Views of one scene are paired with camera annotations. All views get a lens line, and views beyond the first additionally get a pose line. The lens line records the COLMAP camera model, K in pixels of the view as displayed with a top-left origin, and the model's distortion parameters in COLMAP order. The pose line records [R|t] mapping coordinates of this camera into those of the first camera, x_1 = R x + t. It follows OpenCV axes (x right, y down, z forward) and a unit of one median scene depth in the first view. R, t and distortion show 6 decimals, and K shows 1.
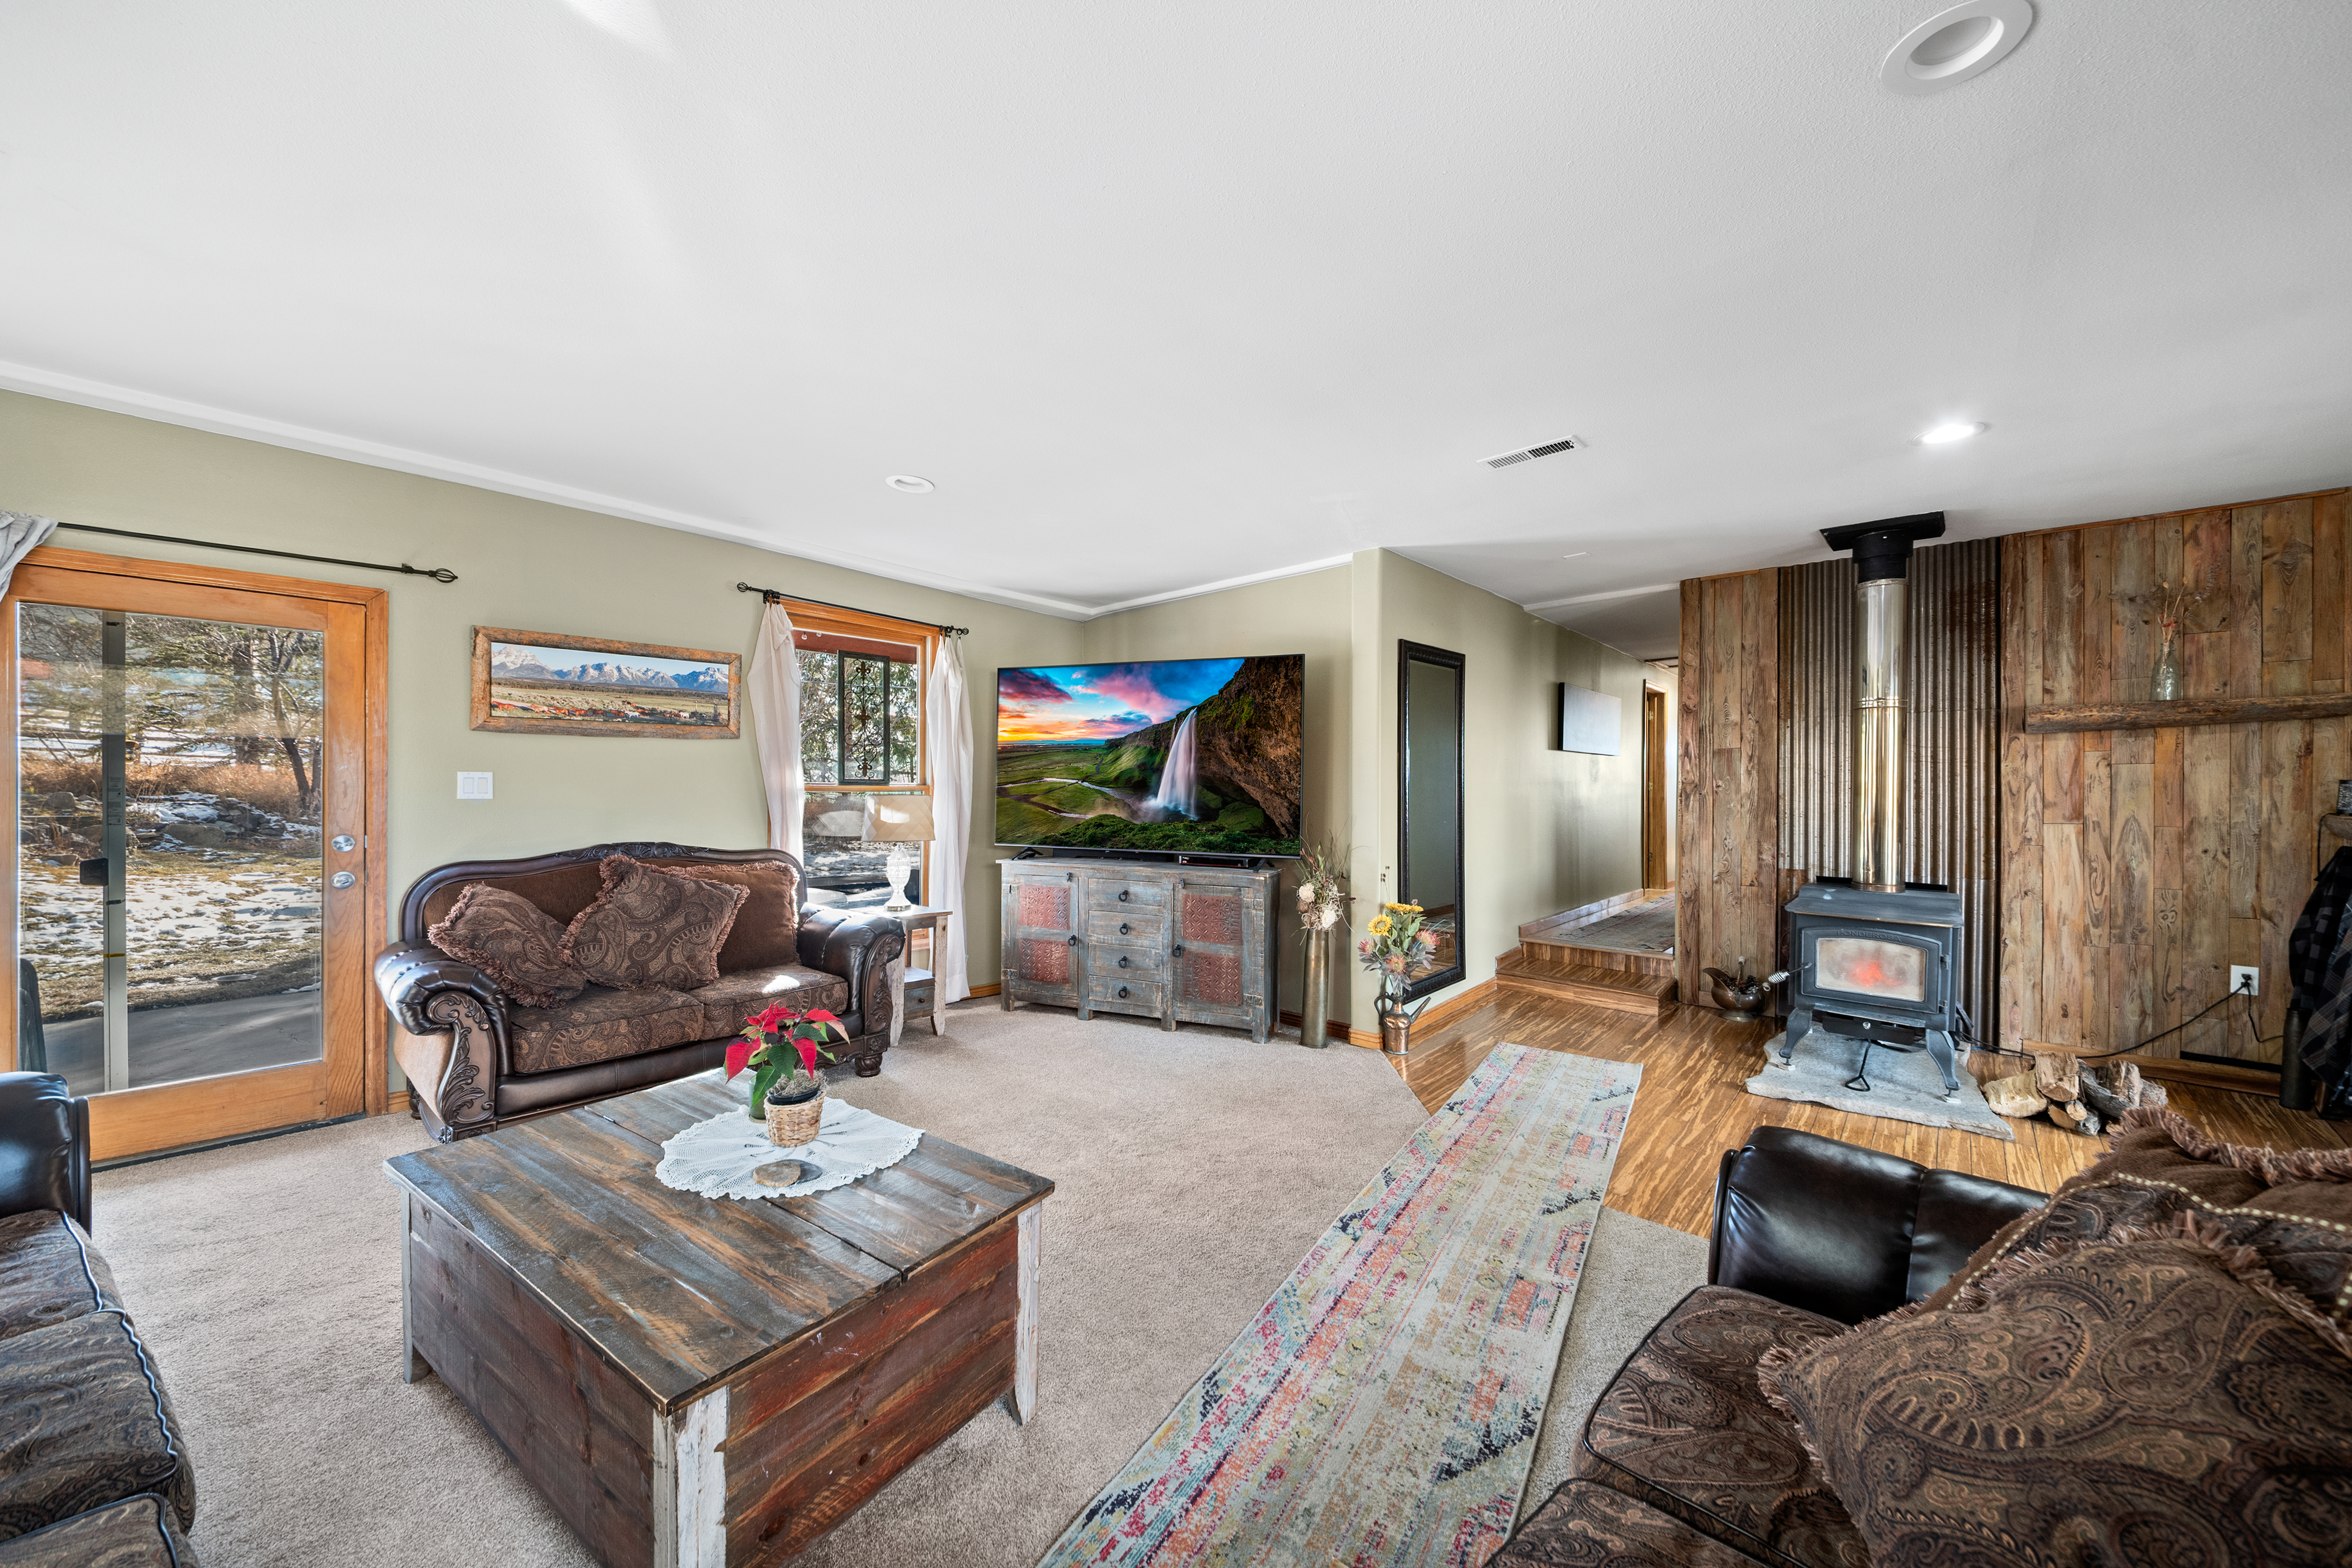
lens RADIAL K [[832.4, 0, 1191.3], [0, 832.4, 793.6], [0, 0, 1]] dist [0.002082, -0.000028]
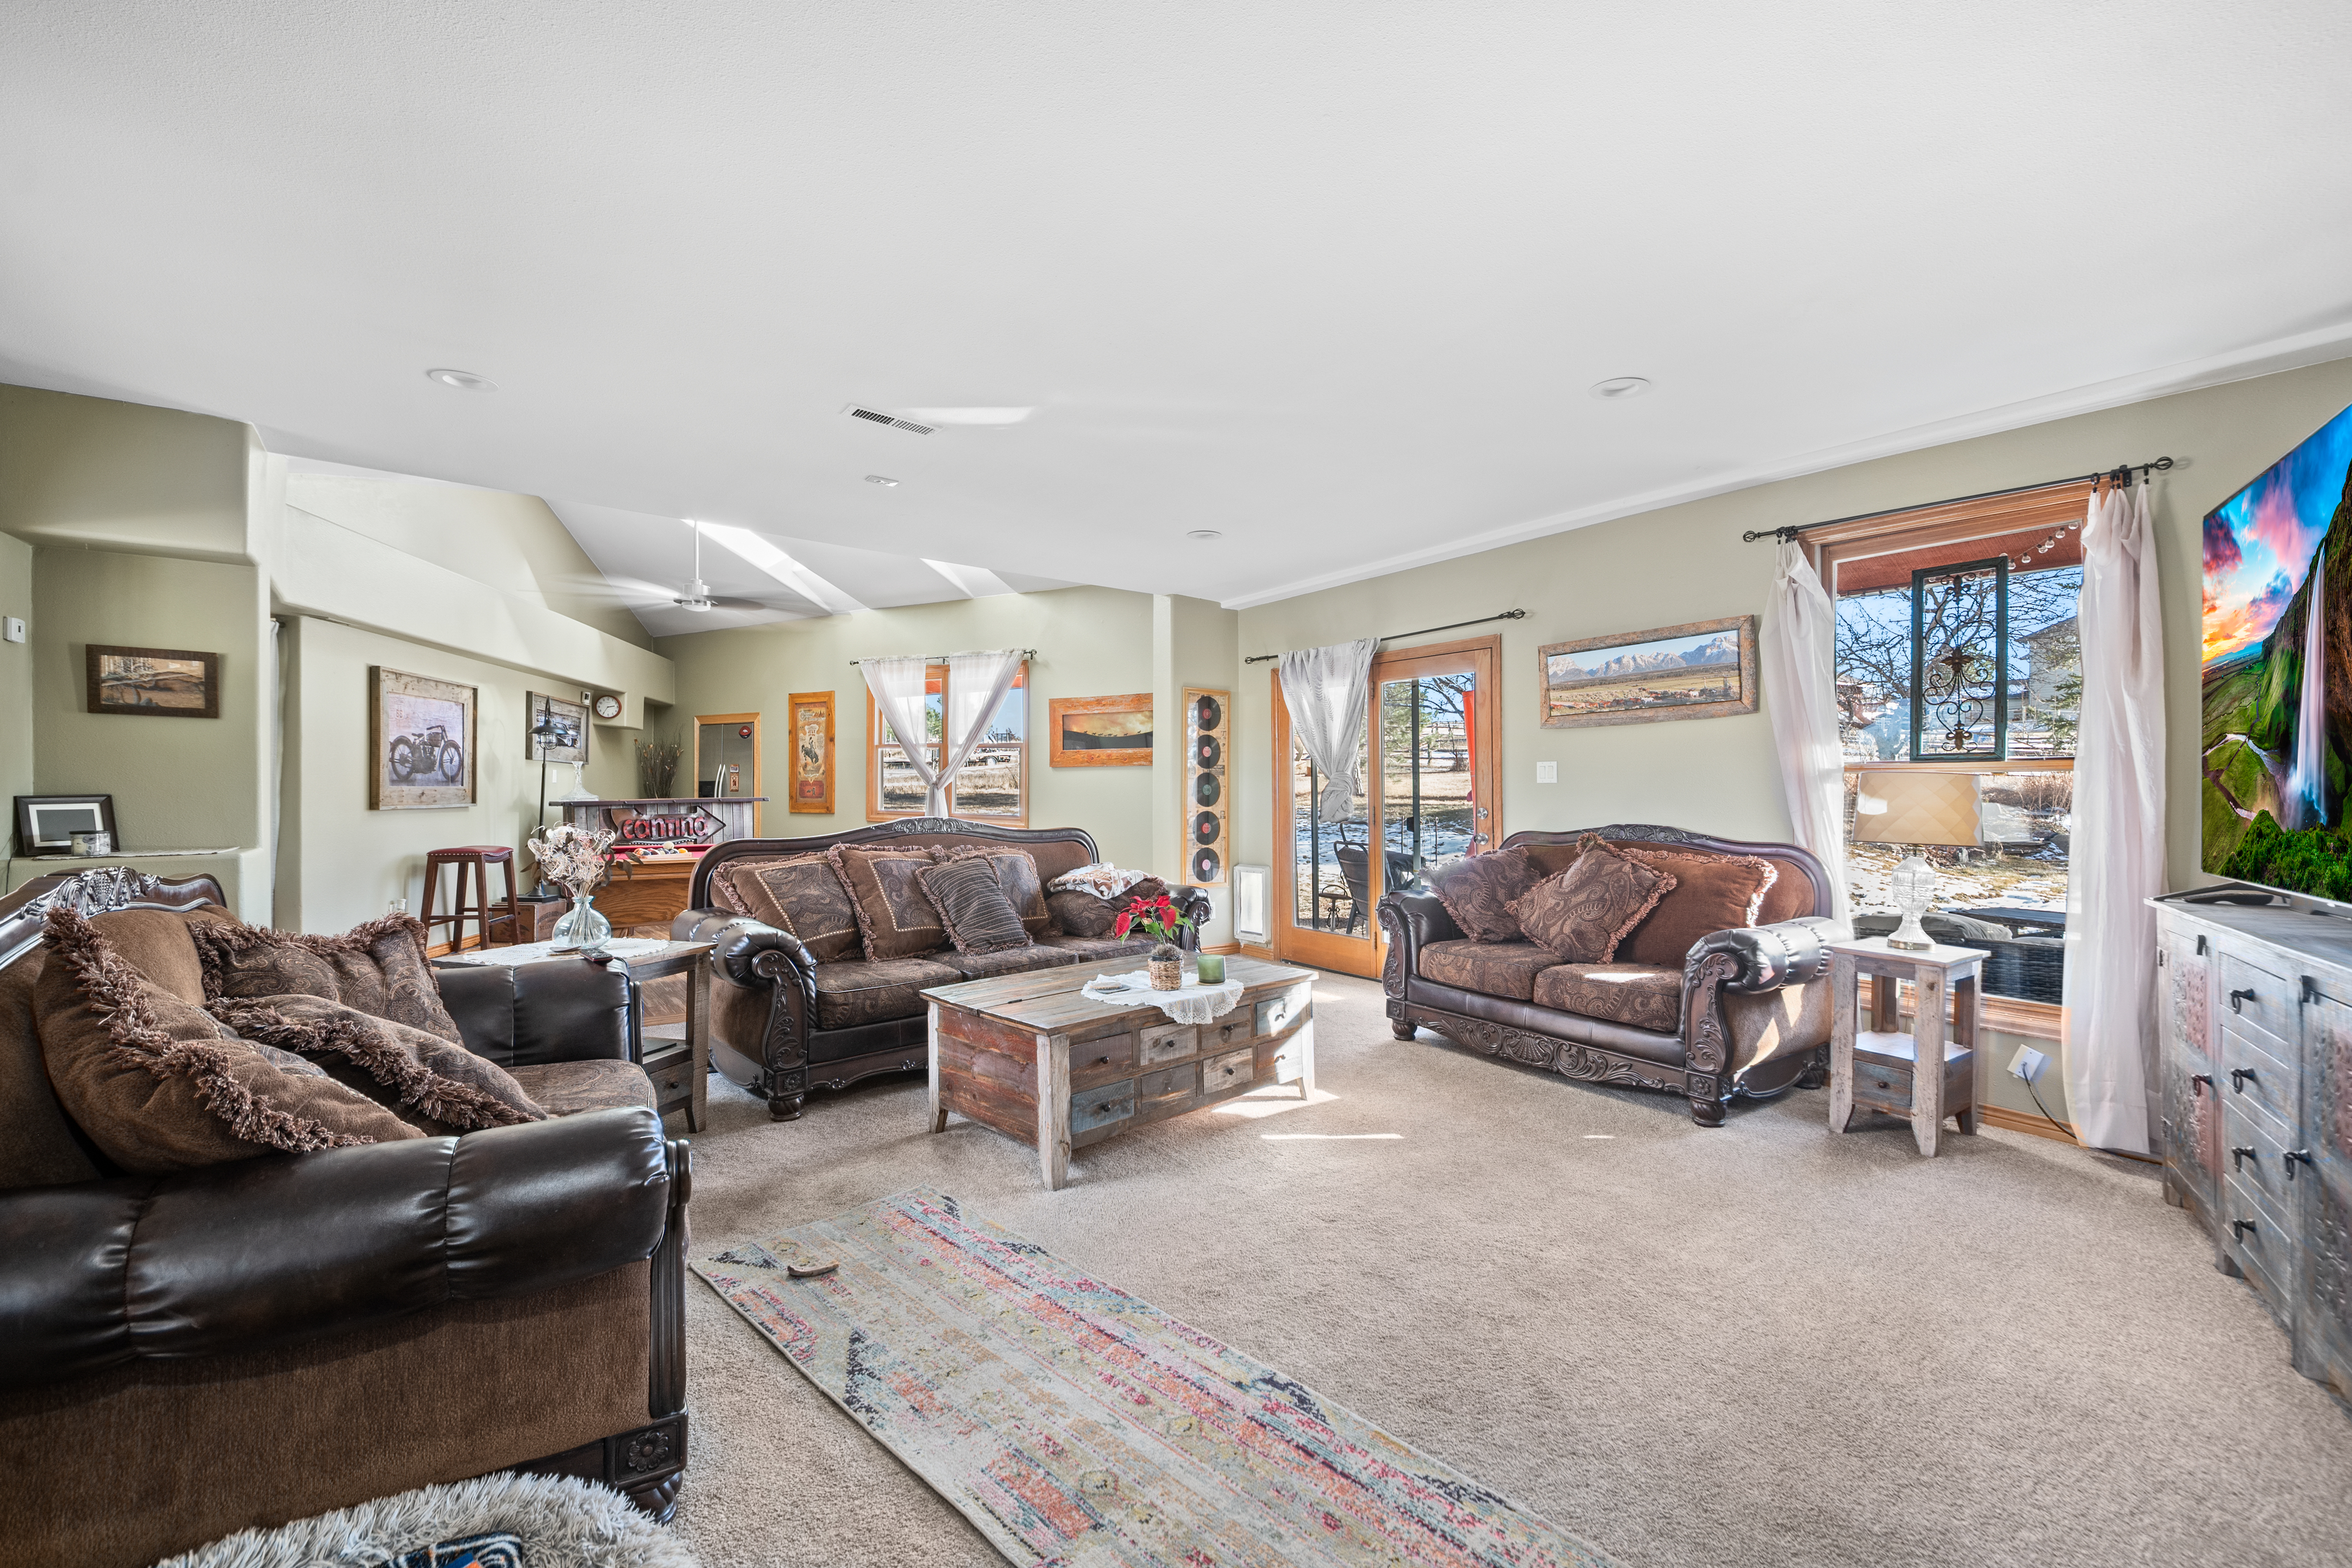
lens RADIAL K [[954.1, 0, 1176.5], [0, 954.1, 799.1], [0, 0, 1]] dist [0.021464, 0.000048]
pose [[-0.202555, -0.002094, -0.979269, 0.624998], [-0.014180, 0.999899, 0.000795, 0.034821], [0.979168, 0.014047, -0.202564, 0.701927]]
